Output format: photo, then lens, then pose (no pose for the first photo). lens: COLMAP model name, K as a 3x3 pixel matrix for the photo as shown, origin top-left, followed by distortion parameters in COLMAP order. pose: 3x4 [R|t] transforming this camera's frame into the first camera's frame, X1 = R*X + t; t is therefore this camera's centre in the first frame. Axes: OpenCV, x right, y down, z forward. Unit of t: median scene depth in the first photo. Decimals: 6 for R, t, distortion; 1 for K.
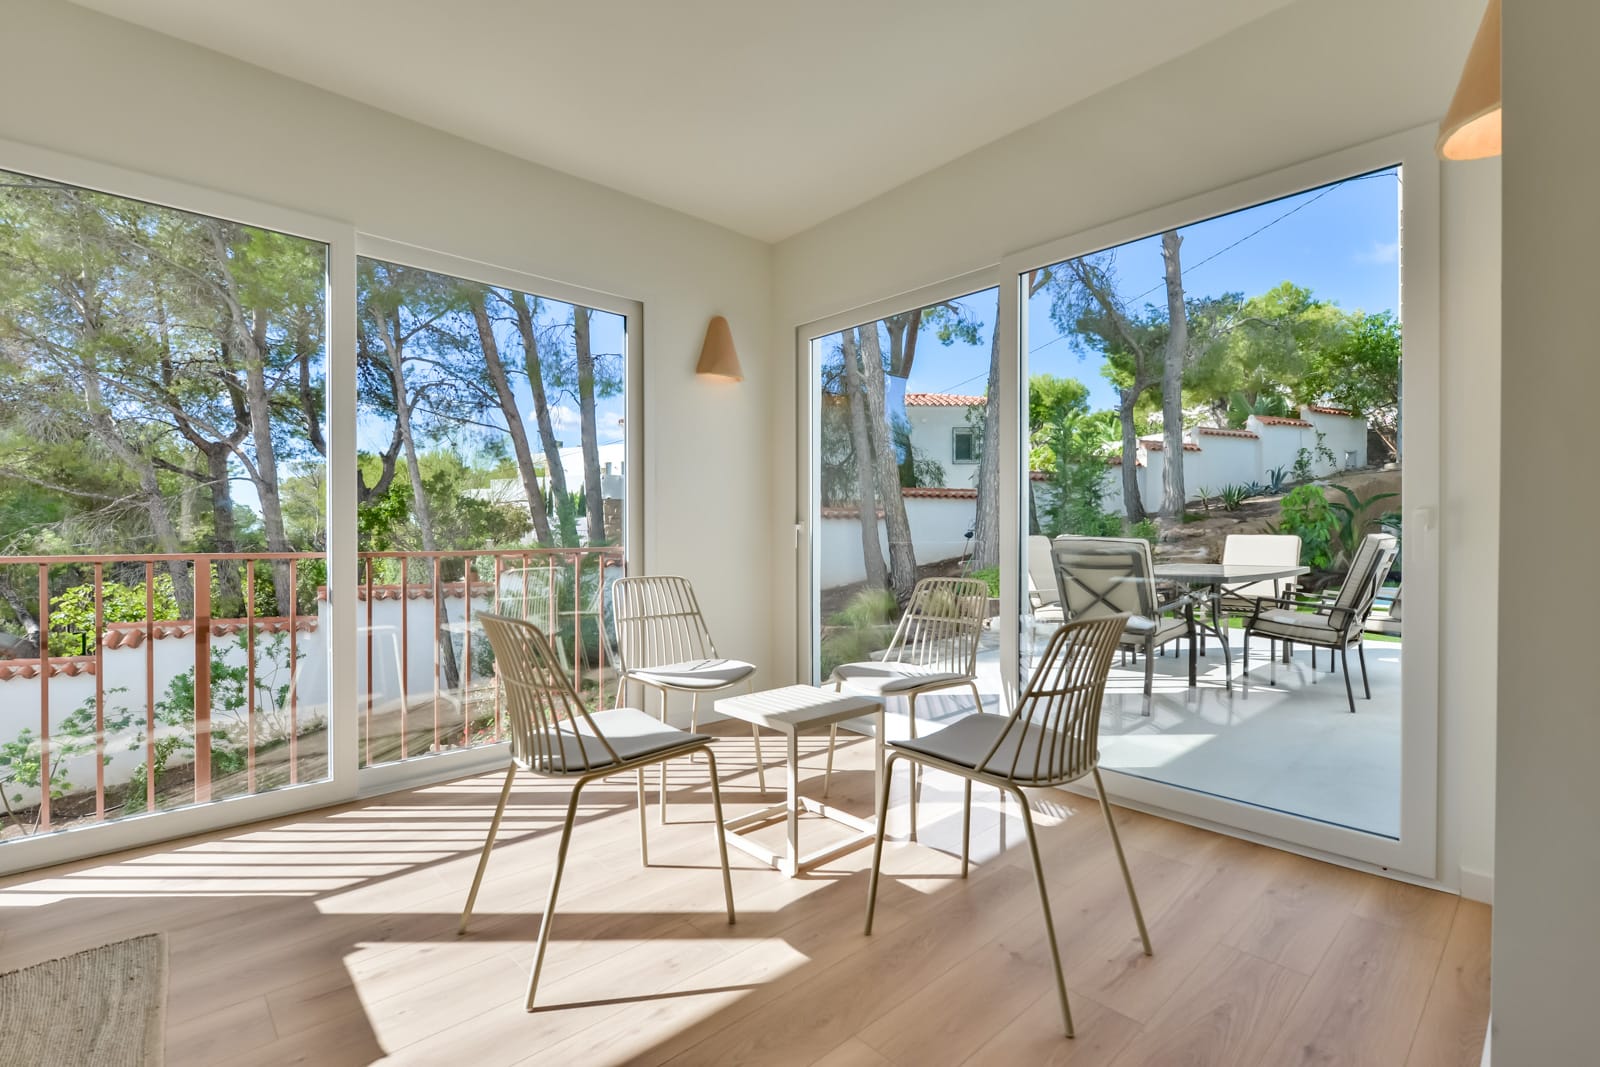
lens RADIAL K [[725.6, 0, 800.0], [0, 725.6, 533.5], [0, 0, 1]] dist [0.001899, 0.000298]
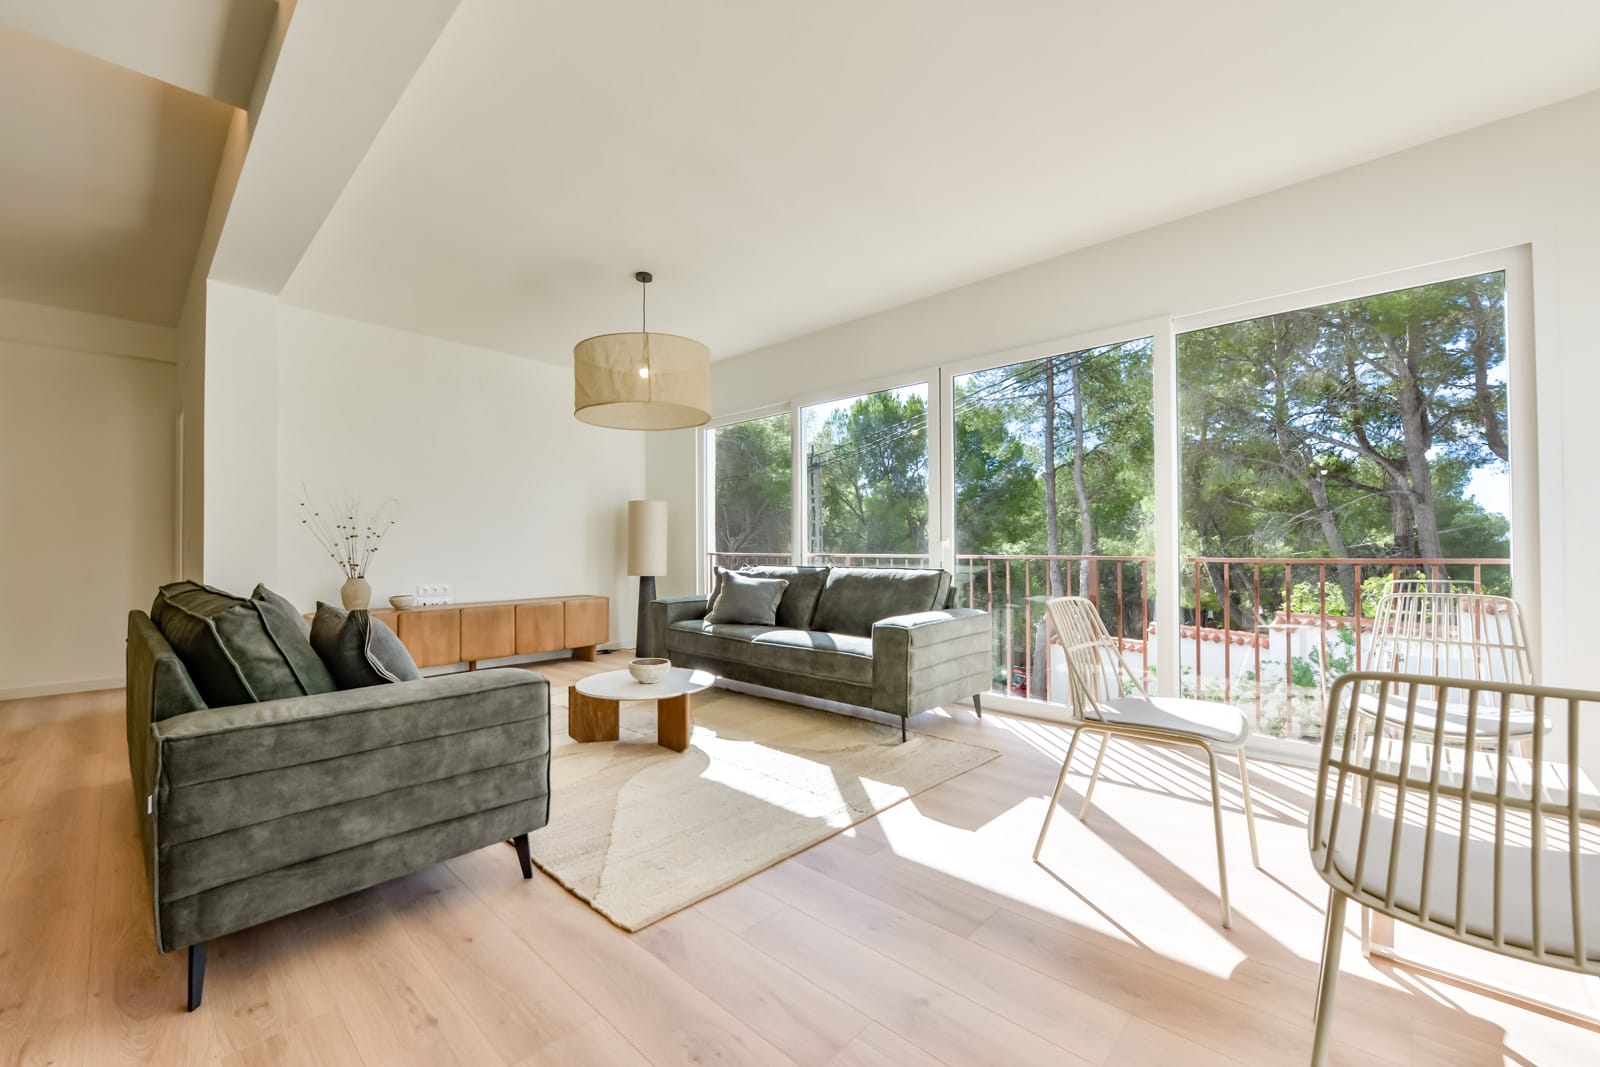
lens RADIAL K [[651.3, 0, 800.0], [0, 651.3, 533.5], [0, 0, 1]] dist [-0.012785, -0.000117]
pose [[0.074016, -0.015457, -0.997137, 0.261592], [0.002277, 0.999880, -0.015330, -0.001566], [0.997254, -0.001136, 0.074042, 0.099267]]
